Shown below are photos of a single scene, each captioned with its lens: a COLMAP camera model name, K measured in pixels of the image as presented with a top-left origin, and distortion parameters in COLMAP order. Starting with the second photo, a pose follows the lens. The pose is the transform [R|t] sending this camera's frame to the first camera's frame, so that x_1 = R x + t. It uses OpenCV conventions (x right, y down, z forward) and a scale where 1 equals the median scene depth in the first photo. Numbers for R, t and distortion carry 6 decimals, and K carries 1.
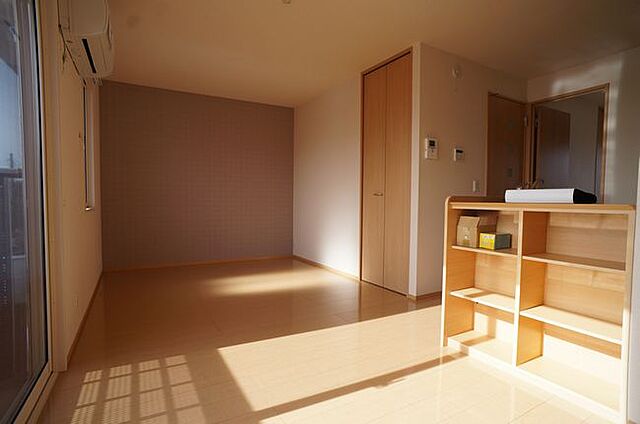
lens RADIAL K [[331.0, 0, 322.4], [0, 331.0, 214.1], [0, 0, 1]] dist [0.003543, 0.005699]
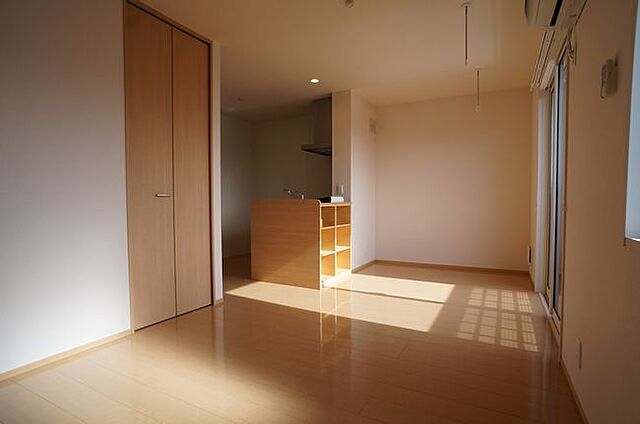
lens RADIAL K [[331.0, 0, 323.5], [0, 331.0, 212.3], [0, 0, 1]] dist [0.003543, 0.005699]
pose [[-0.520234, -0.037825, 0.853186, -1.271089], [0.033792, 0.997325, 0.064819, -0.114779], [-0.853355, 0.062552, -0.517564, 2.177395]]
